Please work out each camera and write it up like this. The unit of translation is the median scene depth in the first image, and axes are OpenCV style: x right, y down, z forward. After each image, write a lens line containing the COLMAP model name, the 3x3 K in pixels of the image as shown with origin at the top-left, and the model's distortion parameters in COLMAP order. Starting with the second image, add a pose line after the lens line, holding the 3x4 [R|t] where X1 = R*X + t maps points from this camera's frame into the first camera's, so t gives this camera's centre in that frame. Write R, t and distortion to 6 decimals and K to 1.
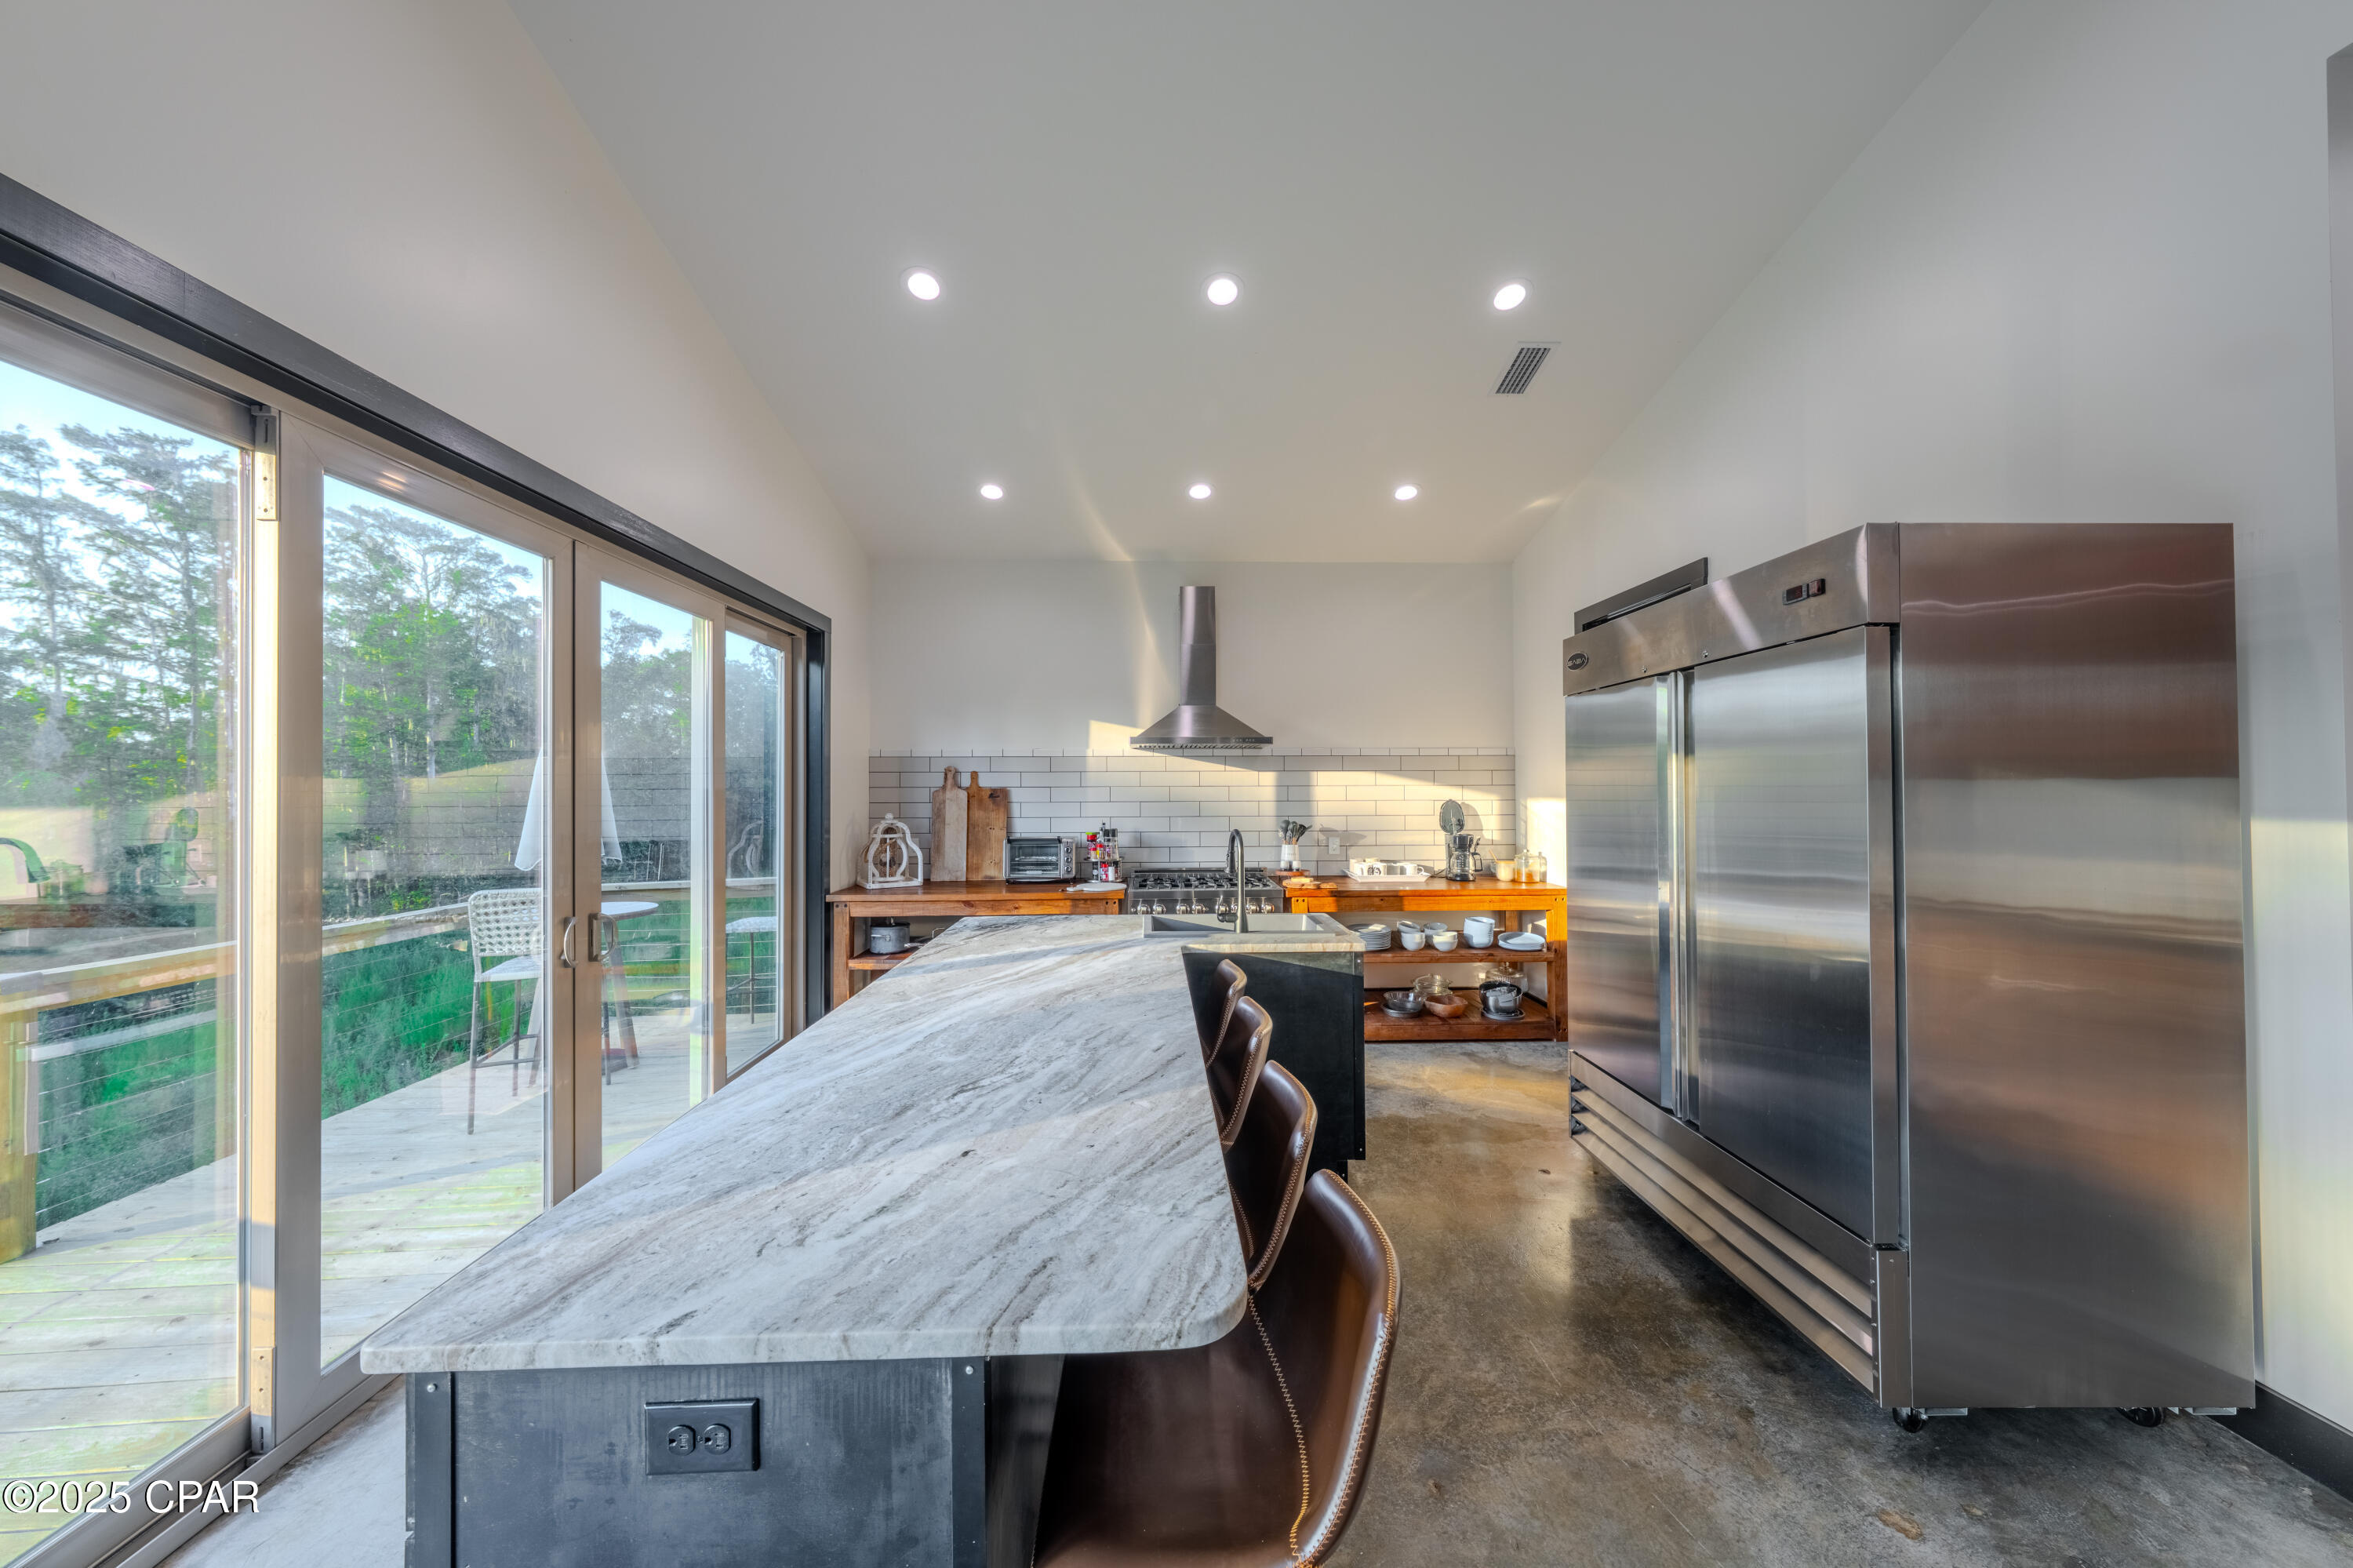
lens RADIAL K [[811.7, 0, 1170.8], [0, 811.7, 786.1], [0, 0, 1]] dist [0.000424, 0.000015]
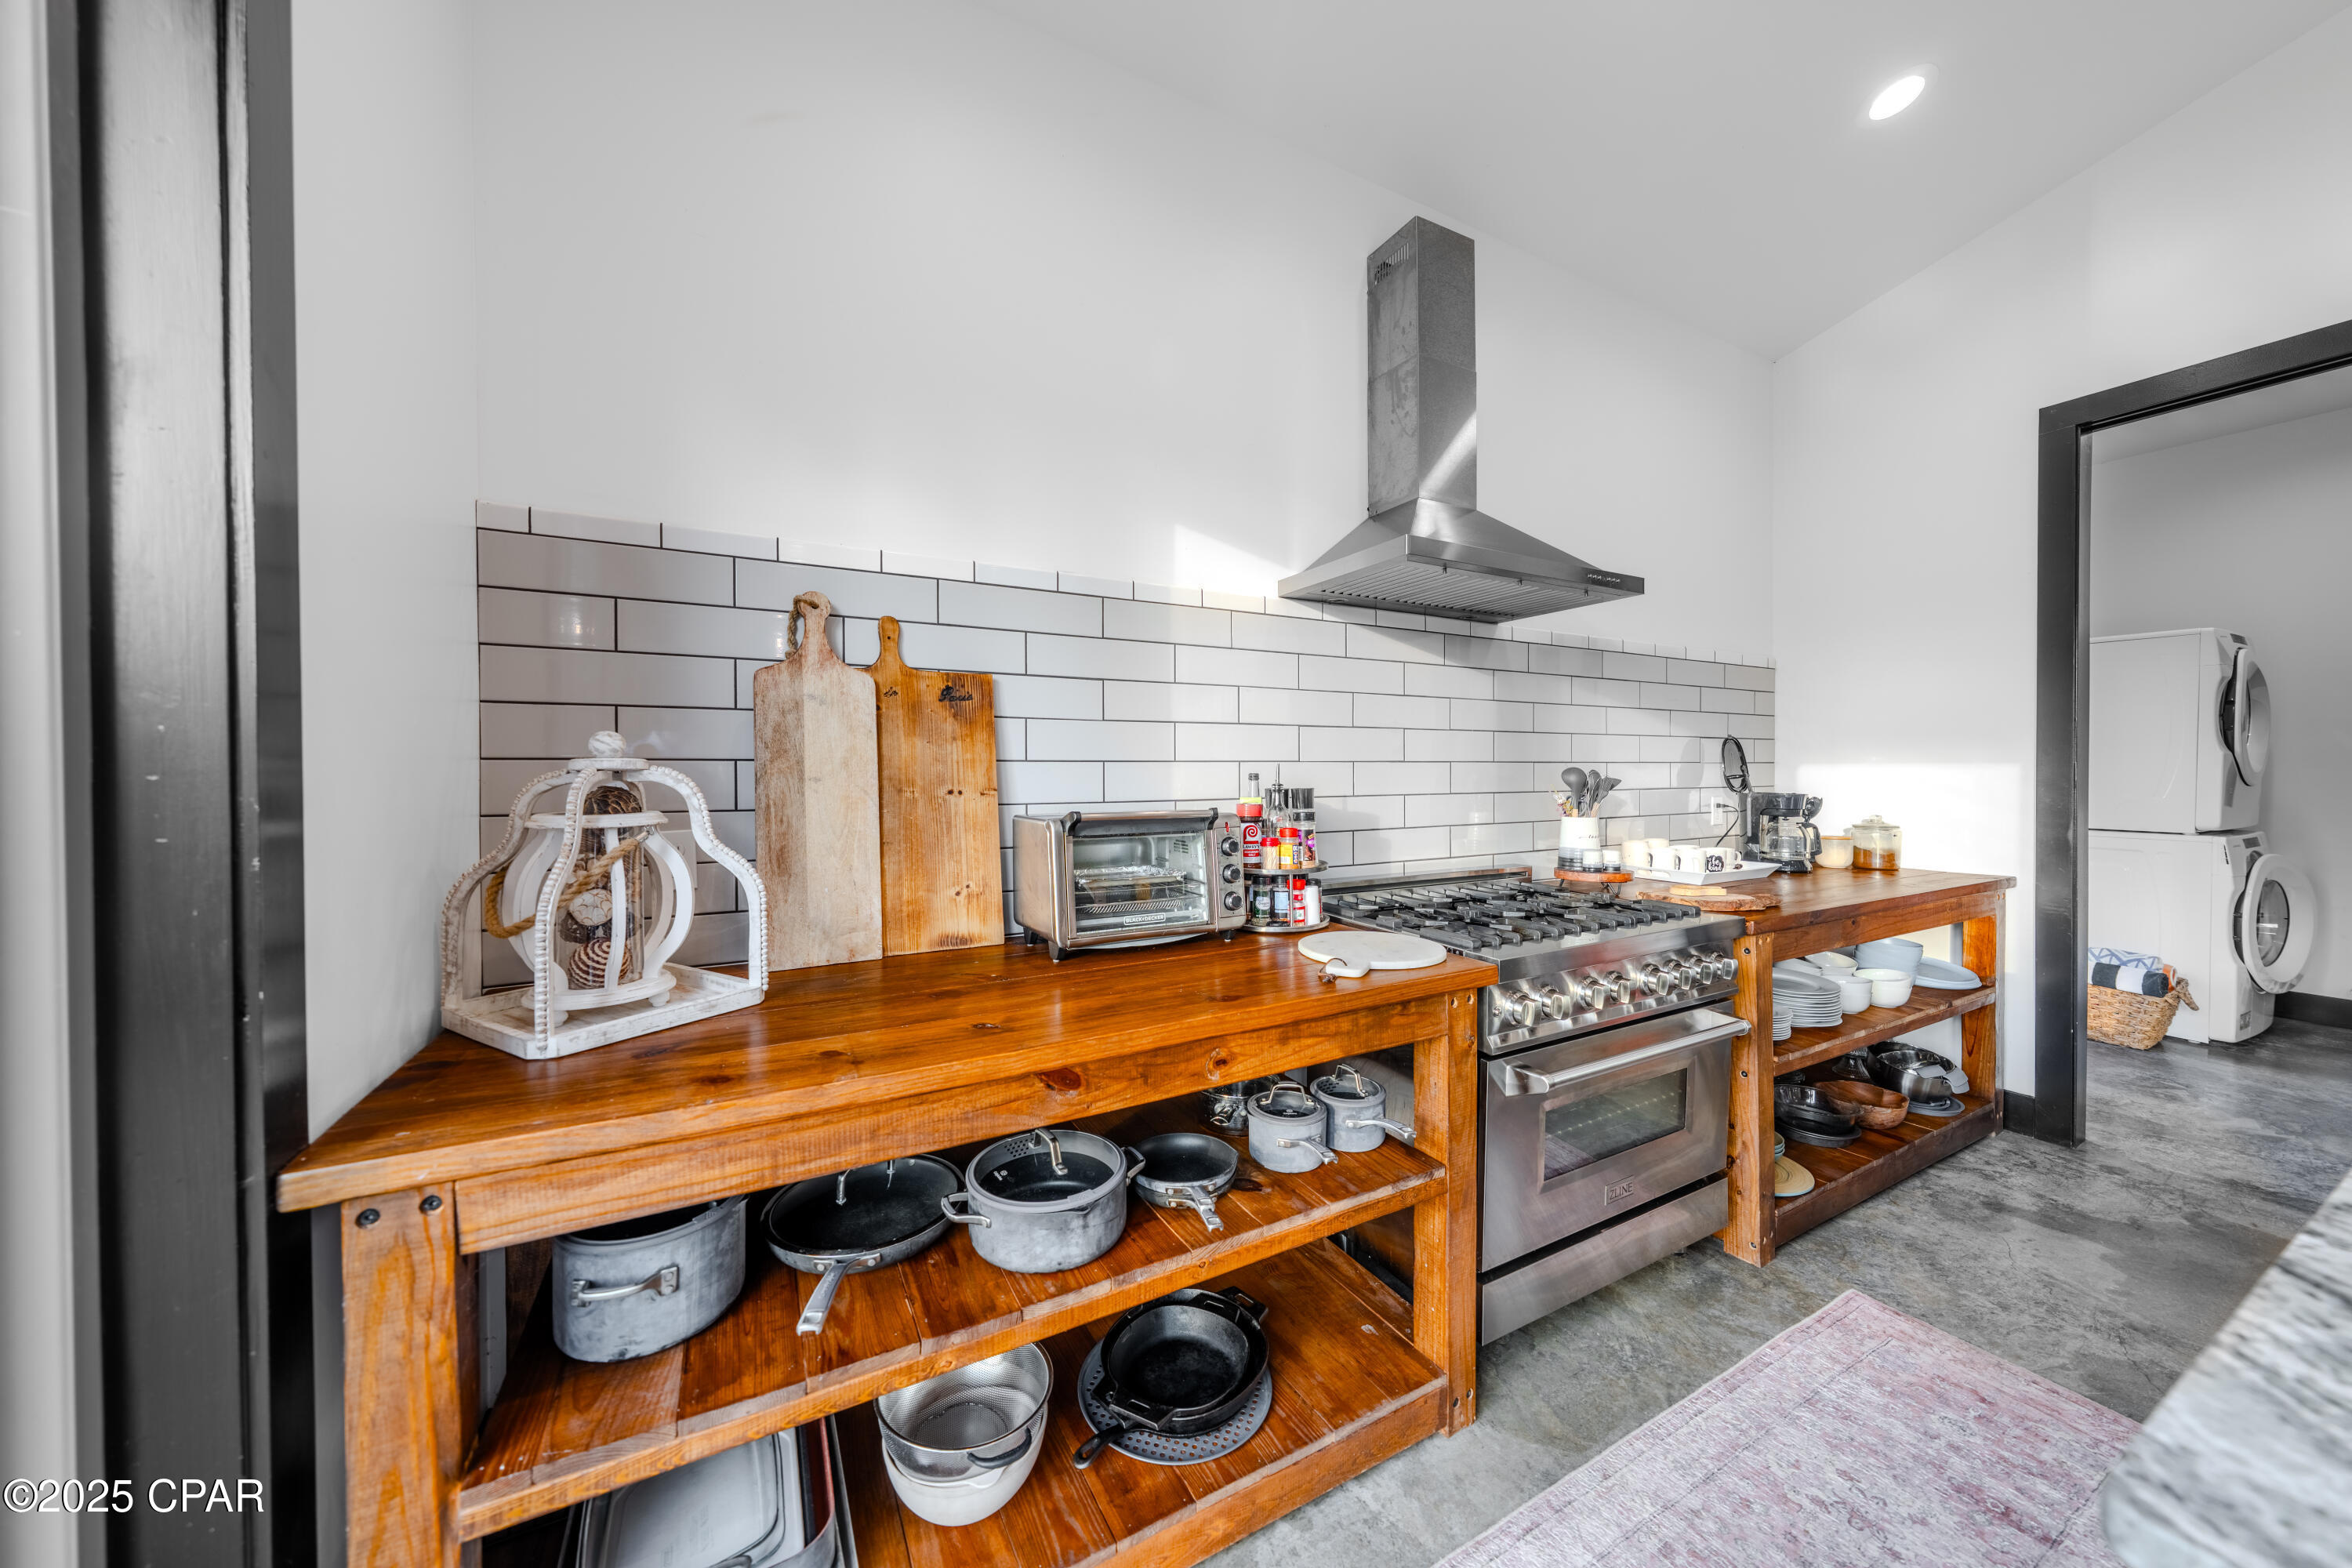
lens RADIAL K [[811.3, 0, 1189.7], [0, 811.3, 778.5], [0, 0, 1]] dist [0.000424, 0.000015]
pose [[0.888882, -0.002292, 0.458130, -0.287678], [-0.005481, 0.999863, 0.015637, 0.041310], [-0.458103, -0.016410, 0.888747, 0.660765]]
